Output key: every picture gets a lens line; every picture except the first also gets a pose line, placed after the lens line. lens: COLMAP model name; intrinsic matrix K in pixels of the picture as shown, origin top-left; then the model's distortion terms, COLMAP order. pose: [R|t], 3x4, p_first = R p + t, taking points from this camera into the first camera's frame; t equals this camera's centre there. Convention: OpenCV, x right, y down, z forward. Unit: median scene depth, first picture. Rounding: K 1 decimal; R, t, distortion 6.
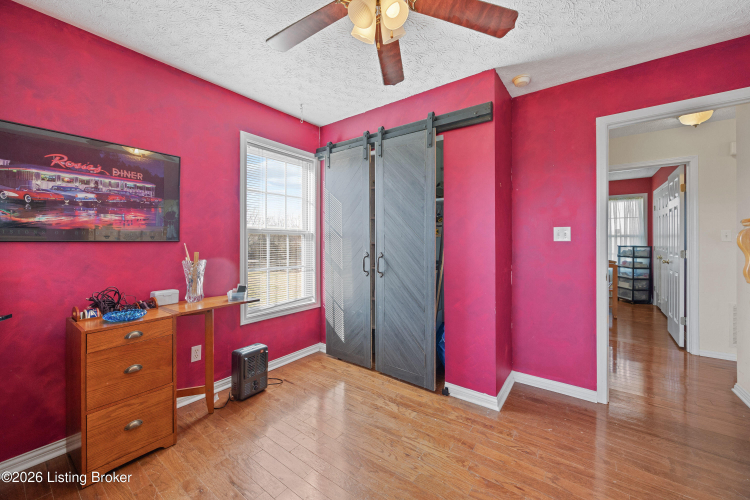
lens RADIAL K [[296.4, 0, 369.3], [0, 296.4, 242.1], [0, 0, 1]] dist [-0.004148, -0.000207]
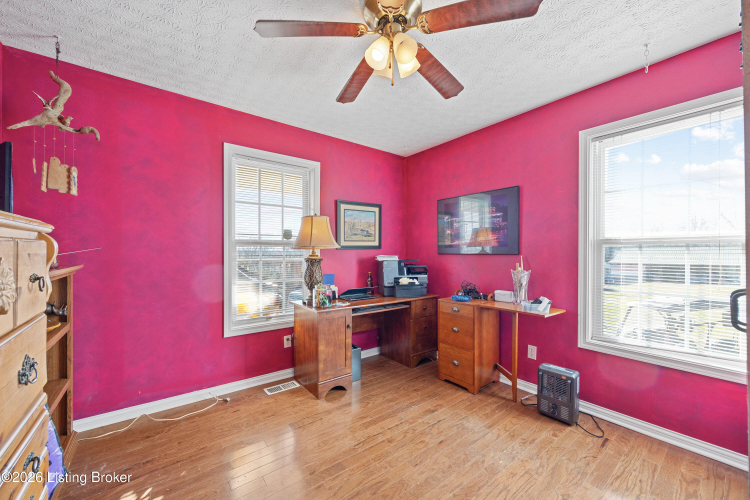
lens RADIAL K [[296.4, 0, 372.4], [0, 296.4, 253.7], [0, 0, 1]] dist [-0.004148, -0.000207]
pose [[-0.285053, 0.000756, -0.958511, 1.391160], [-0.003076, 0.999994, 0.001703, -0.008814], [0.958507, 0.003434, -0.285049, 1.490051]]
